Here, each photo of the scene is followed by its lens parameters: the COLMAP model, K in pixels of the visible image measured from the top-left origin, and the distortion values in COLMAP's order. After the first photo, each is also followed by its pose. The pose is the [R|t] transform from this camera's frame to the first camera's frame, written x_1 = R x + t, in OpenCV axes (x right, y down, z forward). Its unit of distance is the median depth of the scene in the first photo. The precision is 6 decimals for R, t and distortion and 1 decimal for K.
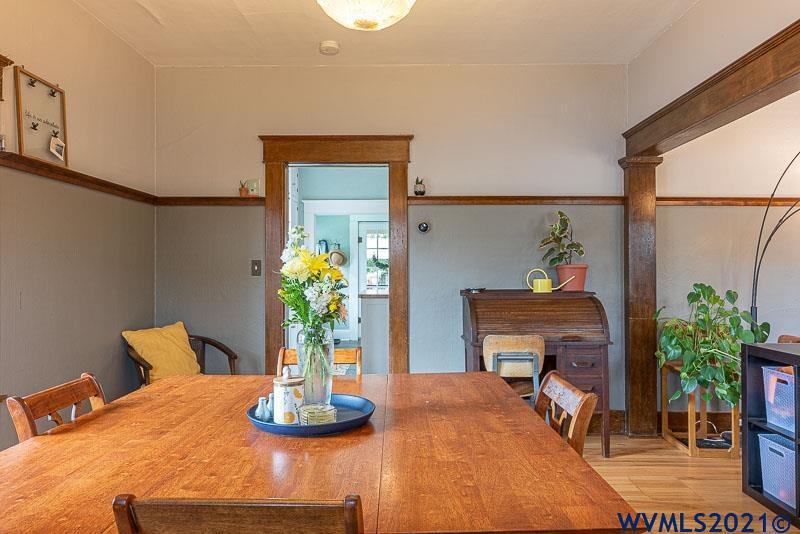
lens RADIAL K [[512.6, 0, 398.9], [0, 512.6, 270.3], [0, 0, 1]] dist [0.009472, 0.000949]
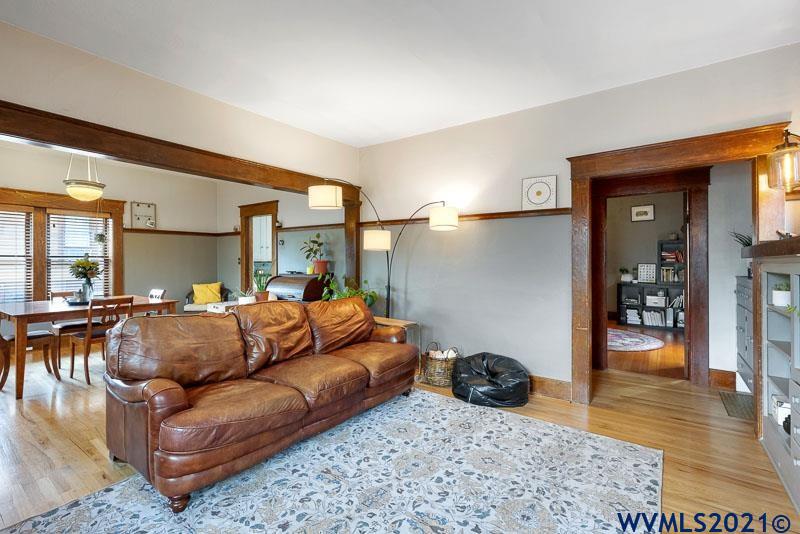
lens RADIAL K [[366.3, 0, 398.2], [0, 366.3, 260.2], [0, 0, 1]] dist [0.004892, 0.001204]
pose [[0.819782, 0.000235, -0.572675, 1.325750], [0.000924, 0.999998, 0.001733, -0.012940], [0.572675, -0.001949, 0.819781, 0.025944]]
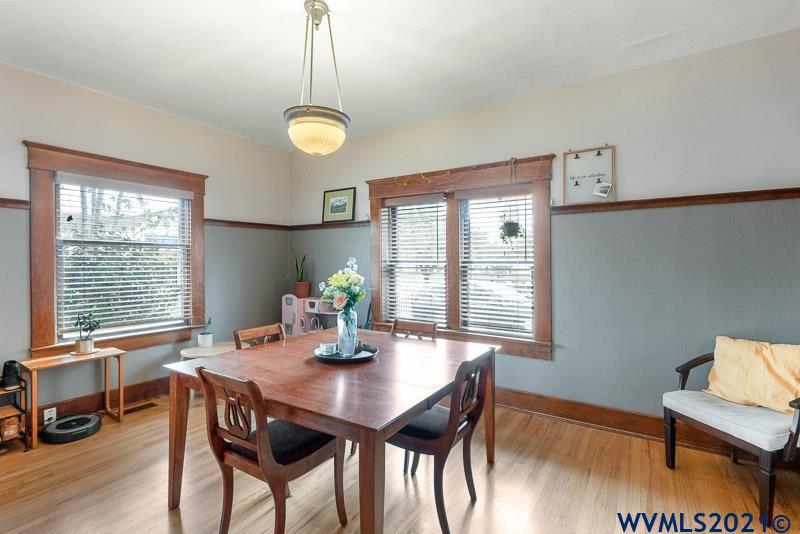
lens RADIAL K [[366.3, 0, 399.3], [0, 366.3, 259.6], [0, 0, 1]] dist [0.004892, 0.001204]
pose [[-0.532129, 0.001915, -0.846661, 0.364997], [0.000296, 0.999998, 0.002076, -0.032551], [0.846663, 0.000854, -0.532128, 0.769730]]
